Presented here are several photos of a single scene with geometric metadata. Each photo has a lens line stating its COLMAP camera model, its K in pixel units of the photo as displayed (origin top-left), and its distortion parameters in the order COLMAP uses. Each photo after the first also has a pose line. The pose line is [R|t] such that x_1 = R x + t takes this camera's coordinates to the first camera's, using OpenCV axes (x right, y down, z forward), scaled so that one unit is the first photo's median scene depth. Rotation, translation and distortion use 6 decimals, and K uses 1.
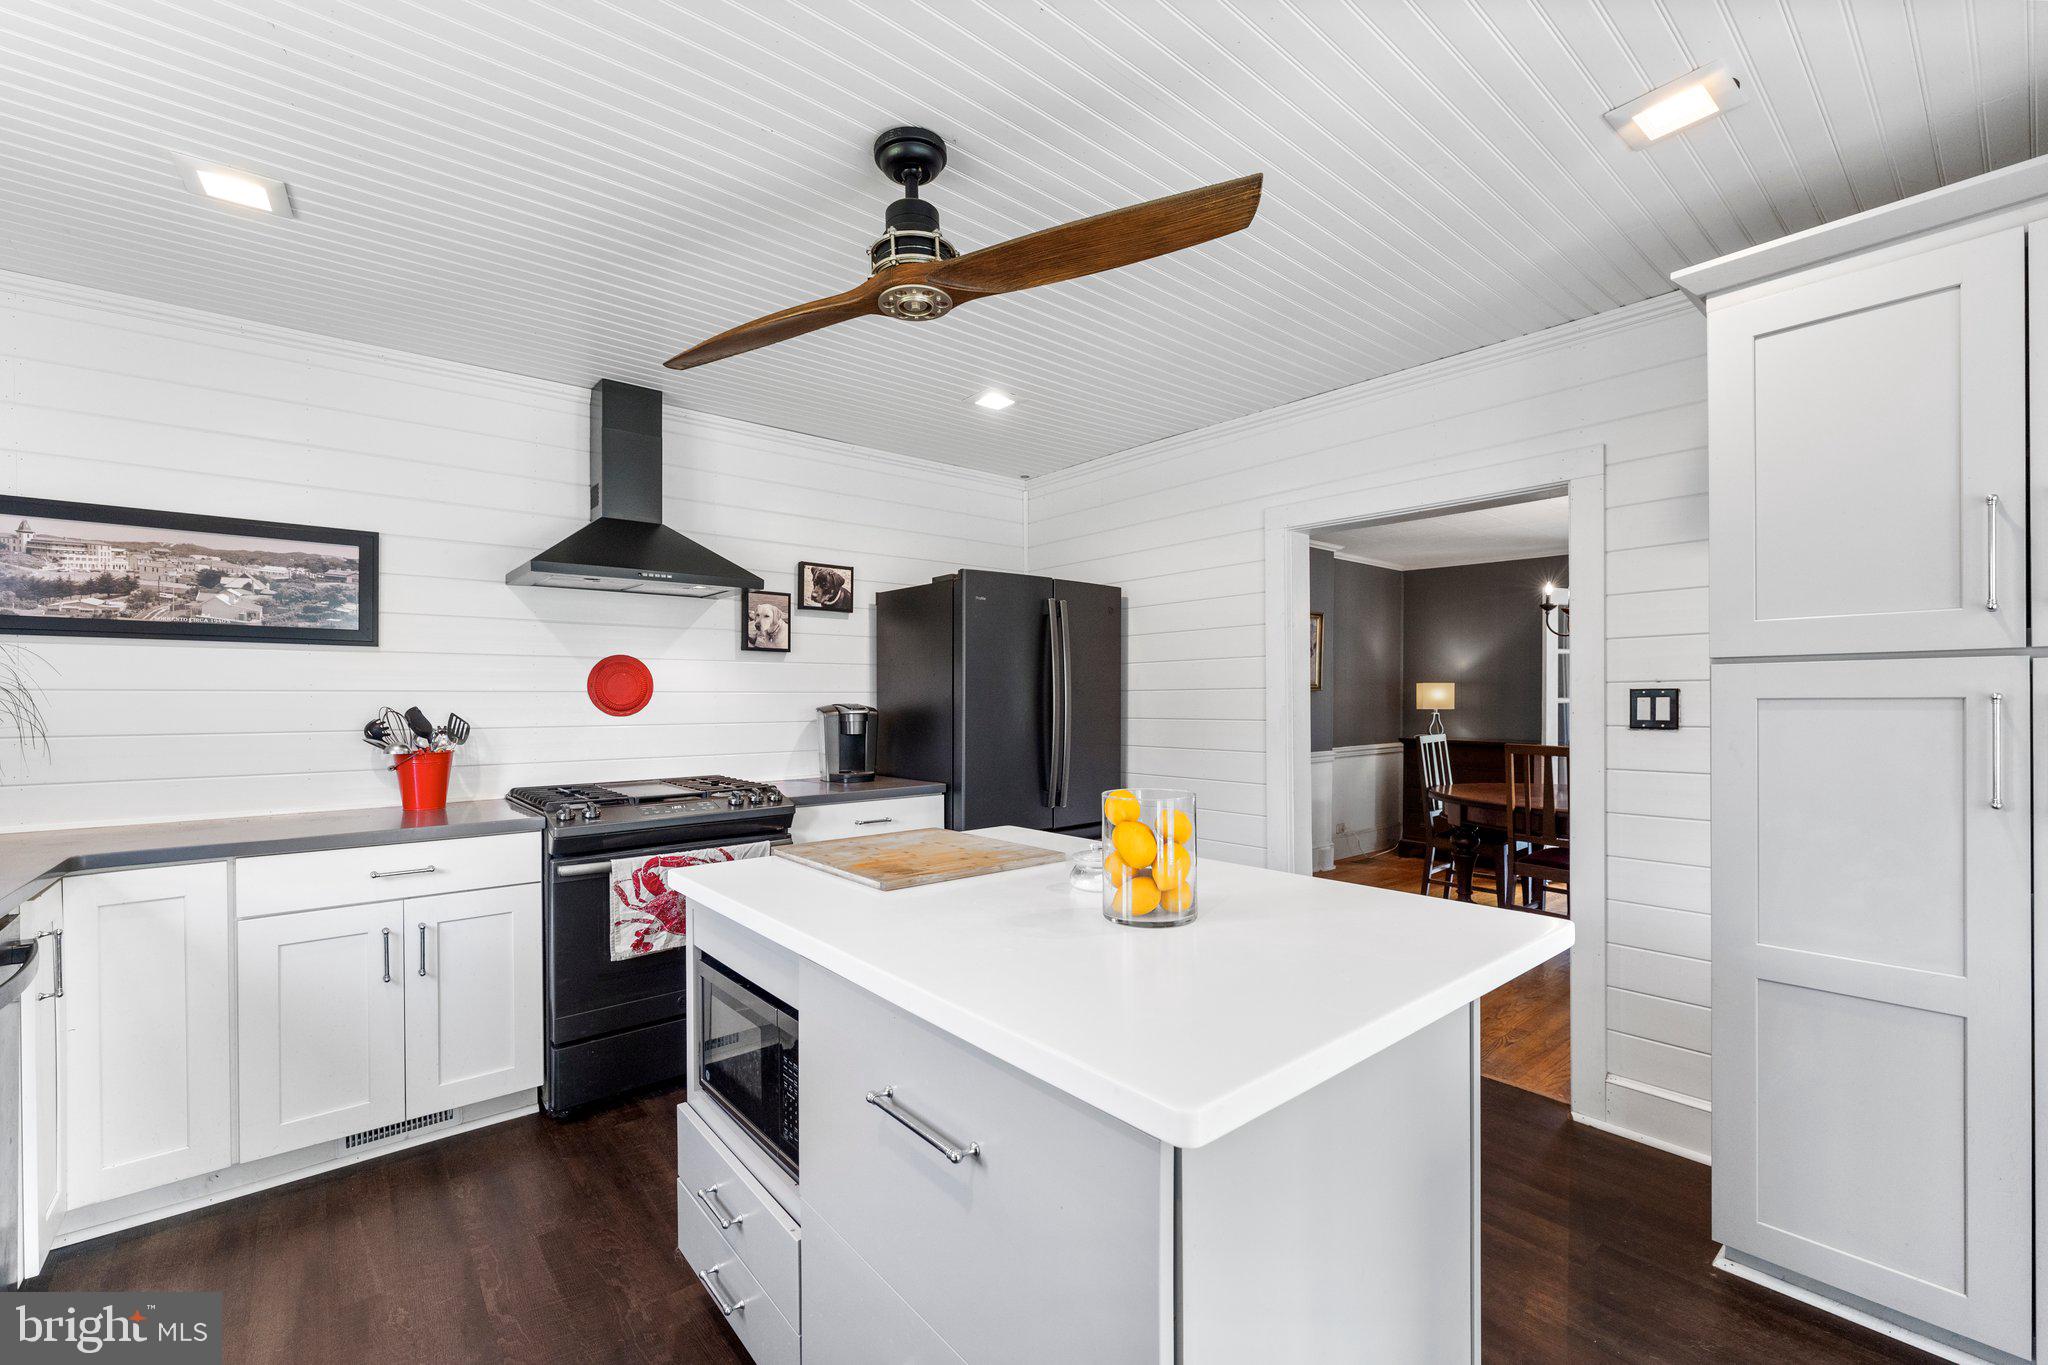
lens RADIAL K [[858.7, 0, 1019.3], [0, 858.7, 714.5], [0, 0, 1]] dist [0.000602, 0.000229]
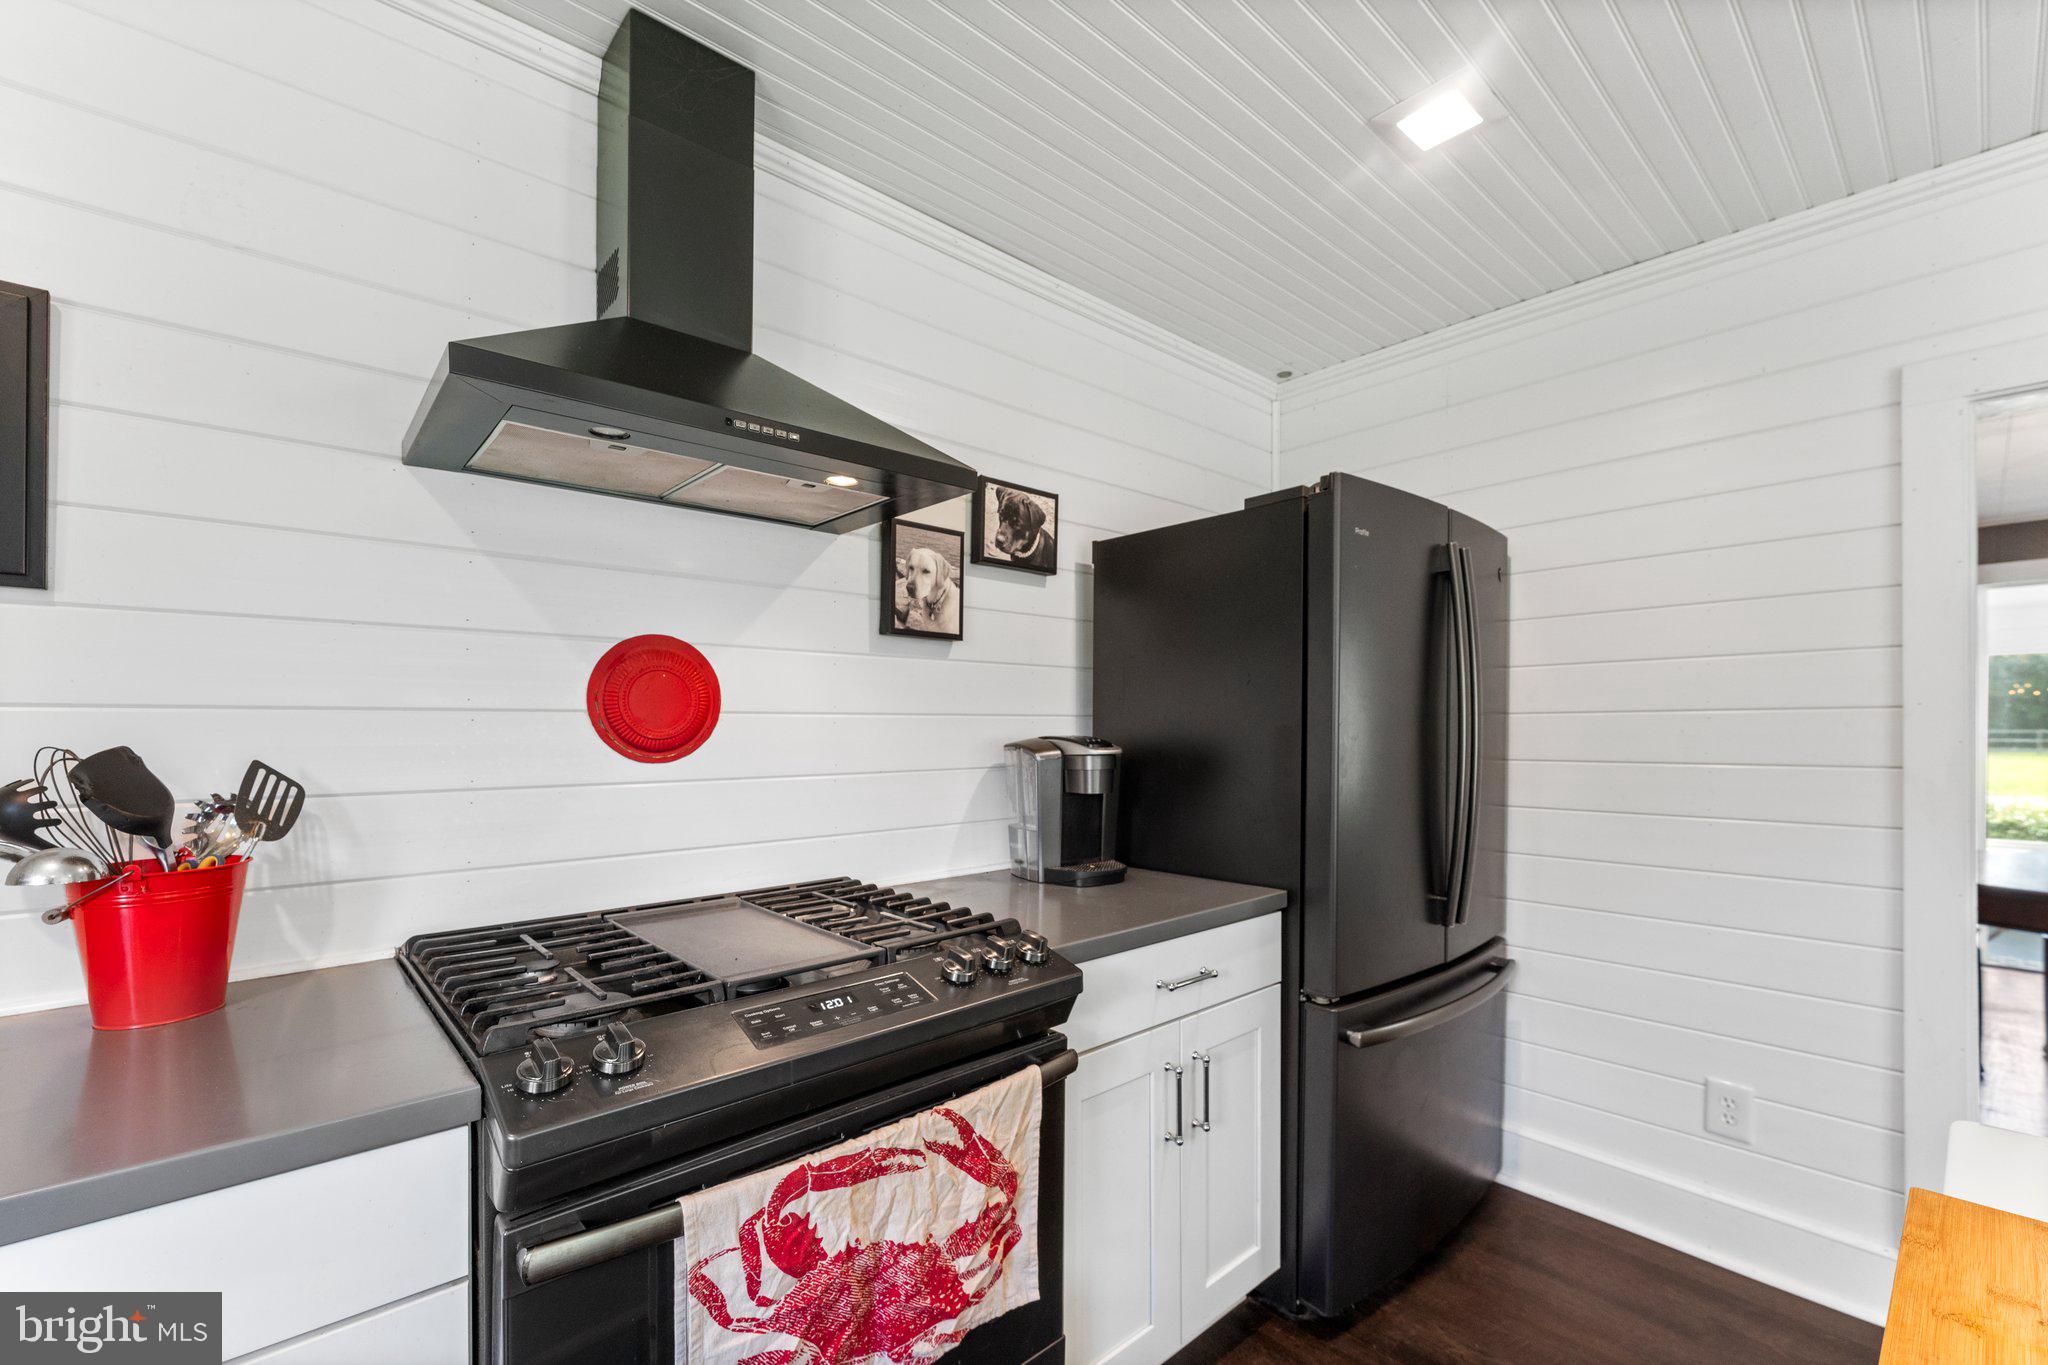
lens RADIAL K [[870.5, 0, 1034.5], [0, 870.5, 732.2], [0, 0, 1]] dist [-0.001349, -0.000242]
pose [[0.999156, 0.000465, 0.041077, -0.256824], [0.000126, 0.999897, -0.014374, -0.007582], [-0.041079, 0.014367, 0.999053, 0.476026]]
